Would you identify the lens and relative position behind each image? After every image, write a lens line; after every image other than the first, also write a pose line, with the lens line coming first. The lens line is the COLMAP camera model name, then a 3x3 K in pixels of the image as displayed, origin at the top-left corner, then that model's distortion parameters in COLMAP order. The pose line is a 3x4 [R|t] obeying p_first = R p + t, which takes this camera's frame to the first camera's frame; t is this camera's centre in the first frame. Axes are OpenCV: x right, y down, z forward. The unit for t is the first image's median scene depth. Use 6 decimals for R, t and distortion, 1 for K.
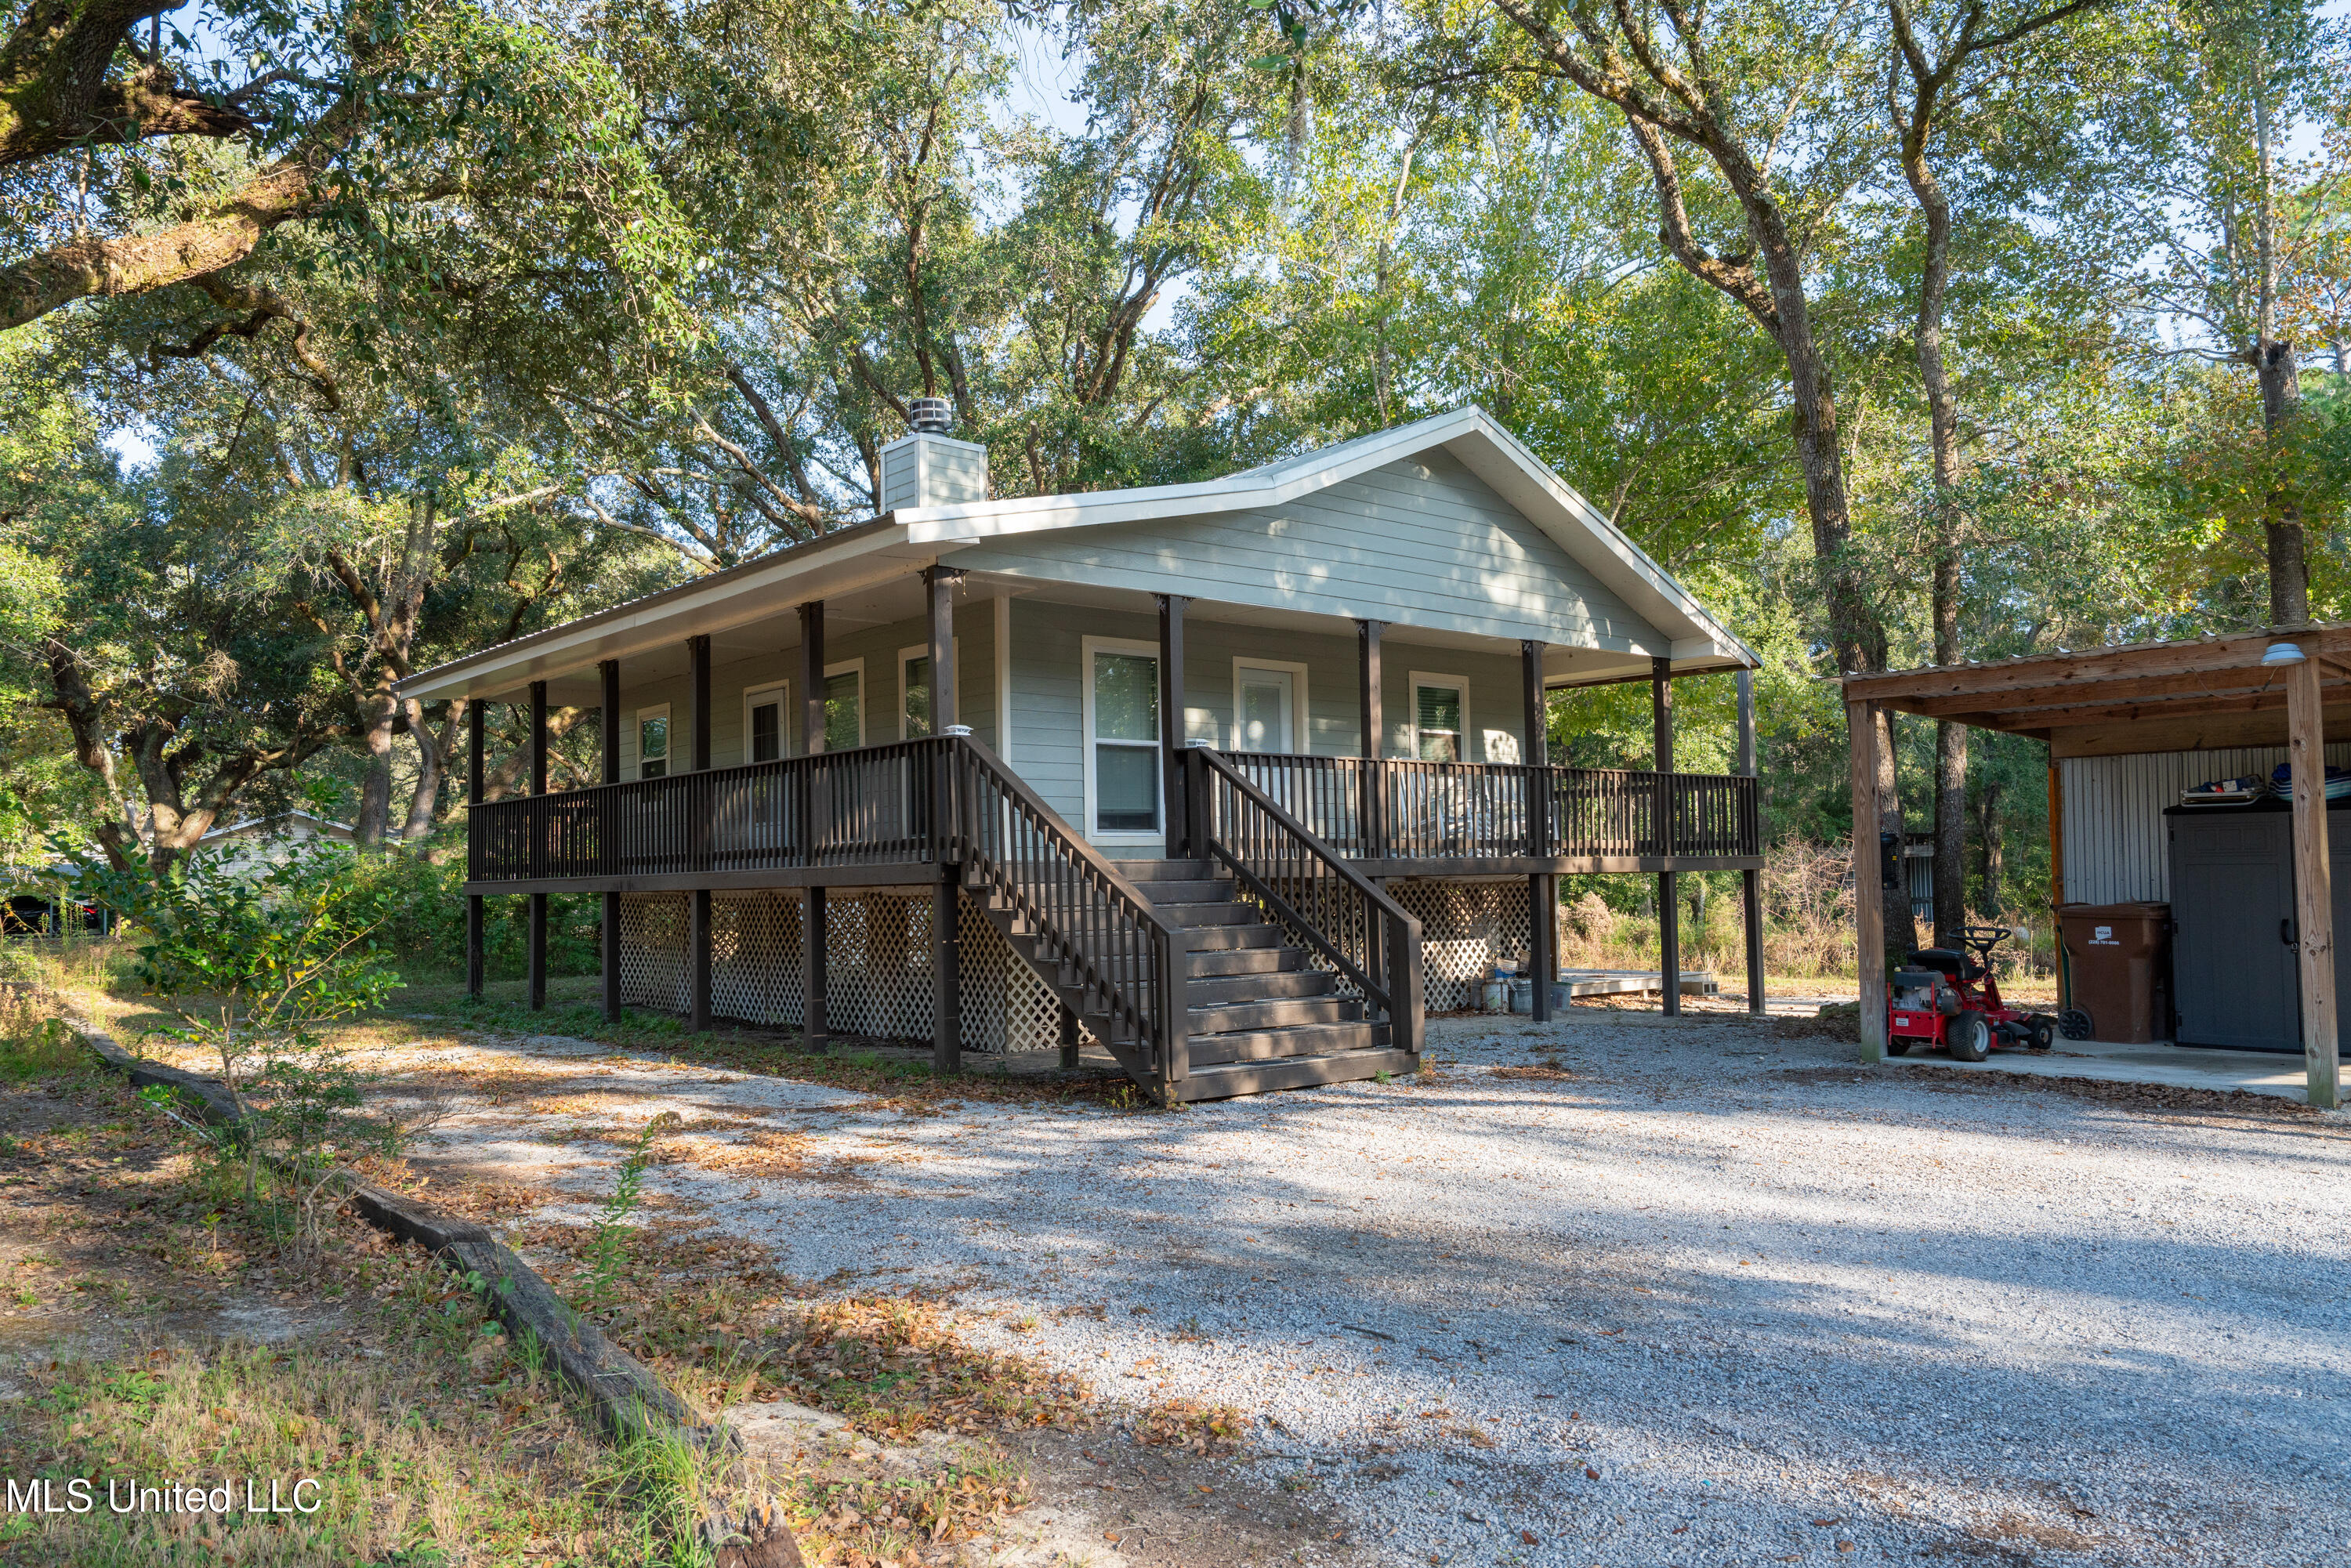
lens RADIAL K [[1690.4, 0, 1169.1], [0, 1690.4, 791.8], [0, 0, 1]] dist [0.011658, 0.000674]
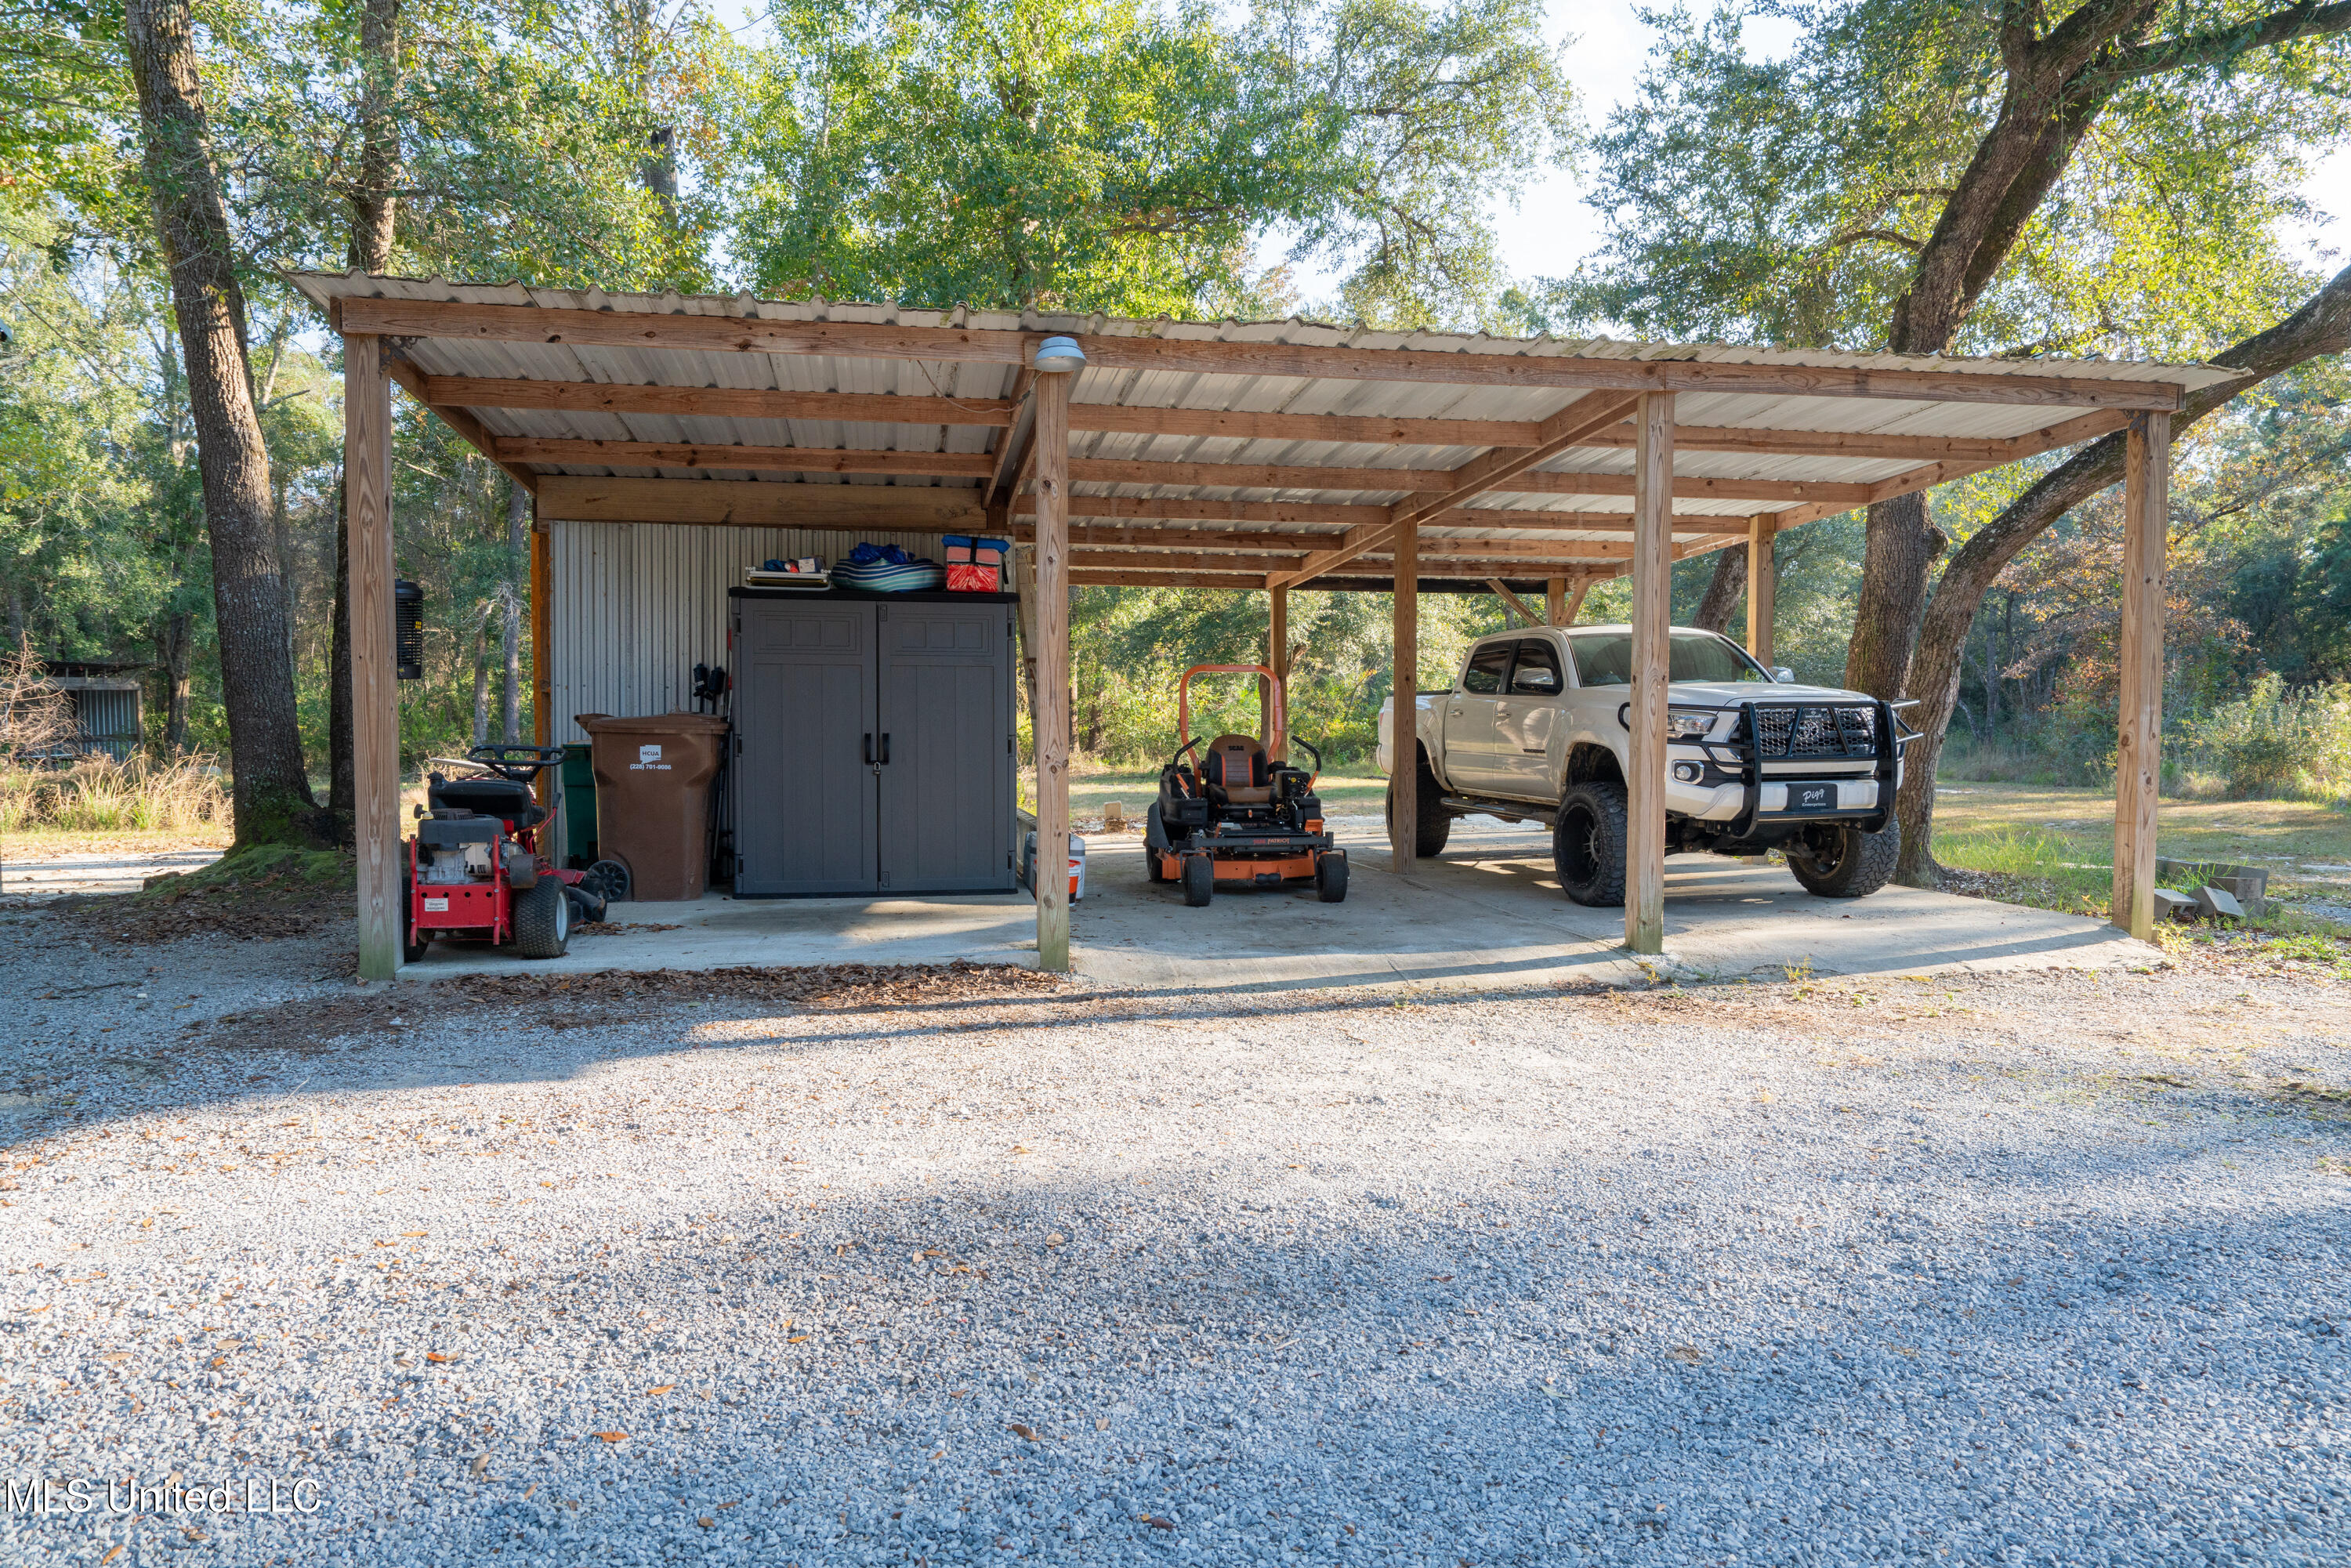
lens RADIAL K [[1474.3, 0, 1176.3], [0, 1474.3, 782.4], [0, 0, 1]] dist [-0.006766, -0.002961]
pose [[0.462755, -0.020949, 0.886238, 0.079678], [-0.056808, 0.996965, 0.053229, 0.040860], [-0.884664, -0.074978, 0.460161, 0.425748]]
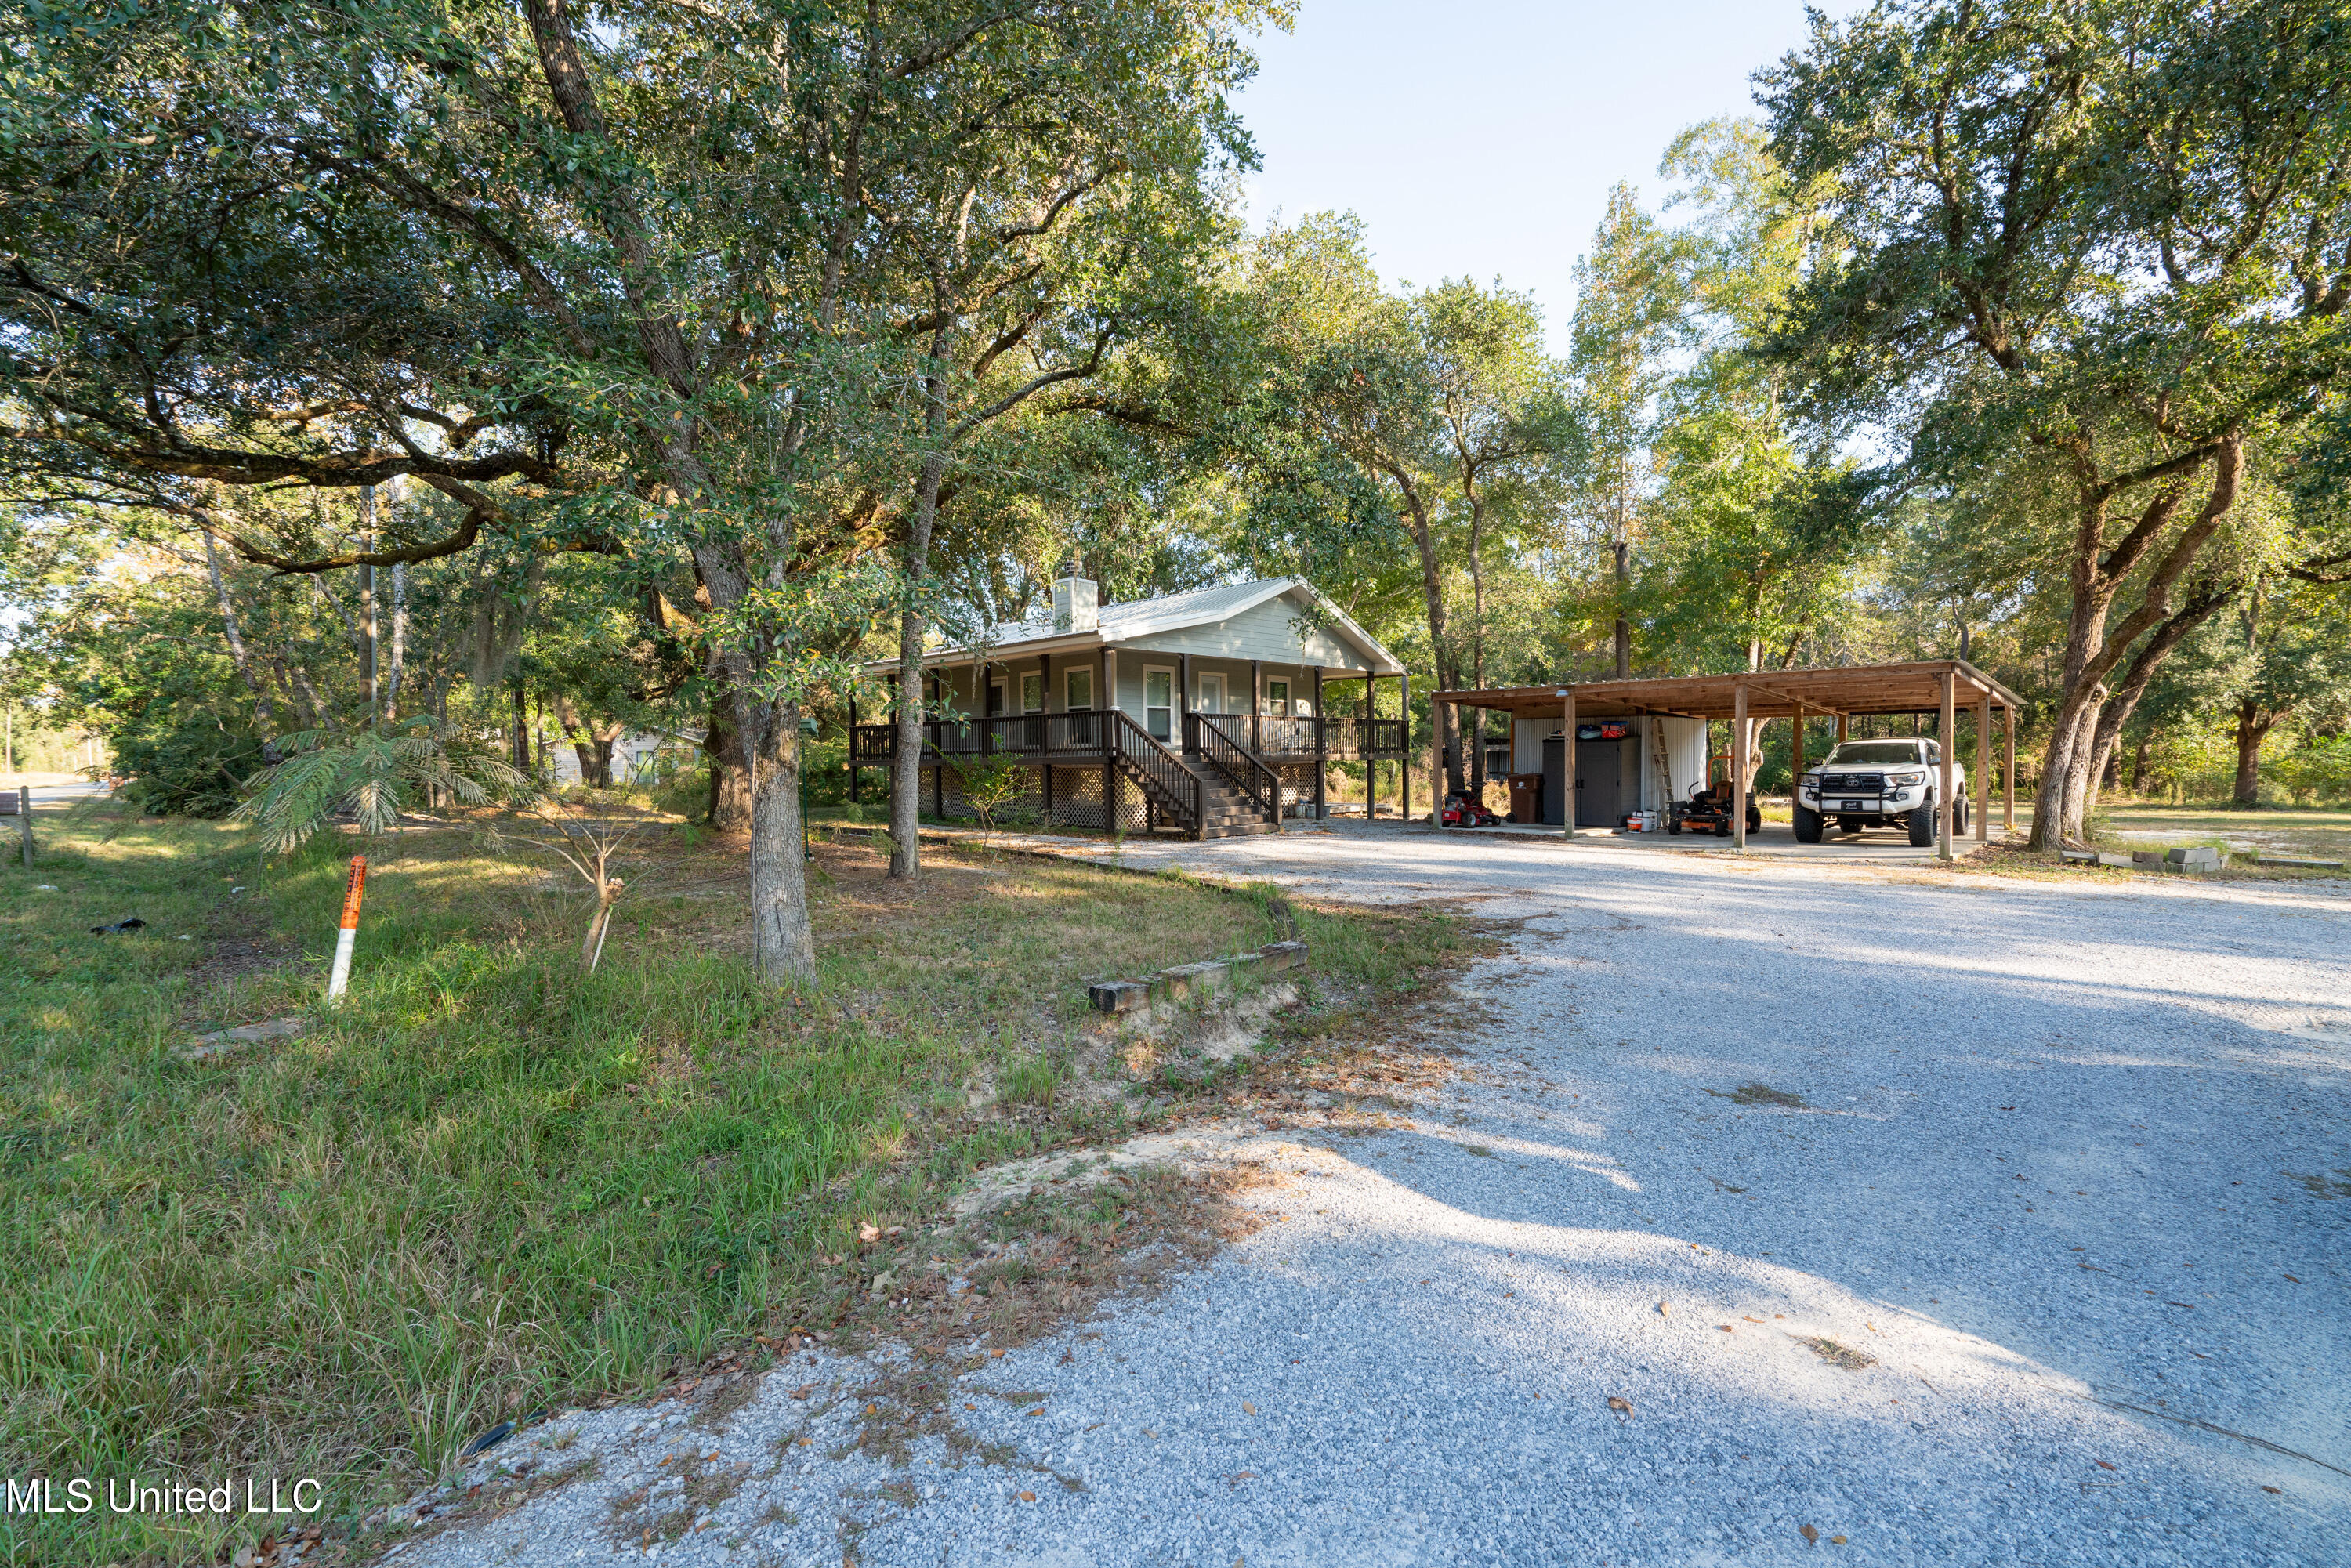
lens RADIAL K [[1041.4, 0, 1180.1], [0, 1041.4, 778.8], [0, 0, 1]] dist [-0.011470, 0.001482]
pose [[0.995214, 0.005815, 0.097549, -0.141931], [-0.012570, 0.997553, 0.068781, -0.029665], [-0.096910, -0.069678, 0.992851, -0.528883]]
